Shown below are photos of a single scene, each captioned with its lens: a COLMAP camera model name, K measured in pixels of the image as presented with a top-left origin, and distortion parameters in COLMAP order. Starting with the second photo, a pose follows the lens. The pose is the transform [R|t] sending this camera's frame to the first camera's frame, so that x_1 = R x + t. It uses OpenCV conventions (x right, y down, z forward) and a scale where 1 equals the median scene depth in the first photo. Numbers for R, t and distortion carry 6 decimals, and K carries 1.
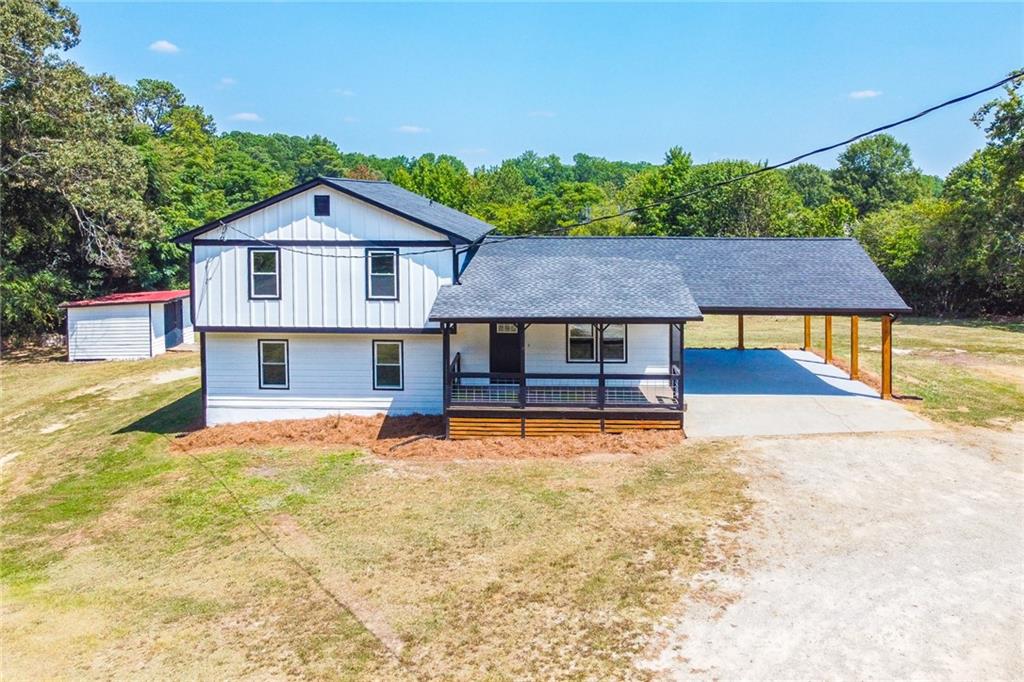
lens RADIAL K [[843.0, 0, 534.8], [0, 843.0, 222.3], [0, 0, 1]] dist [0.000958, -0.007855]
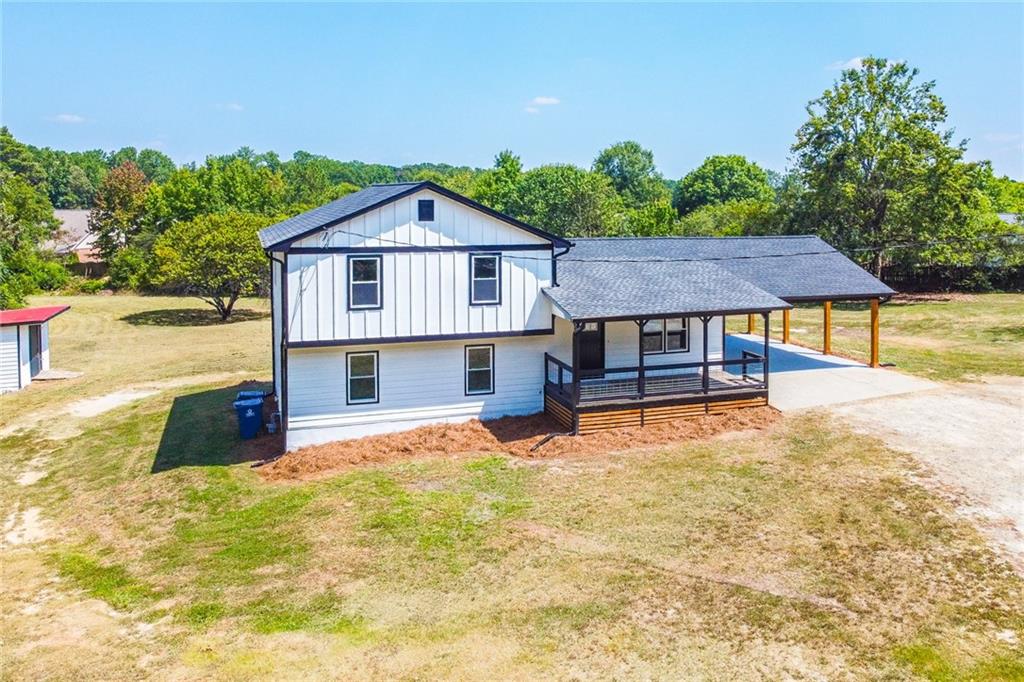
lens RADIAL K [[843.0, 0, 534.8], [0, 843.0, 222.3], [0, 0, 1]] dist [0.000958, -0.007855]
pose [[0.928981, -0.008292, 0.370035, -0.495161], [0.007861, 0.999966, 0.002673, -0.007631], [-0.370044, 0.000426, 0.929014, 0.049109]]
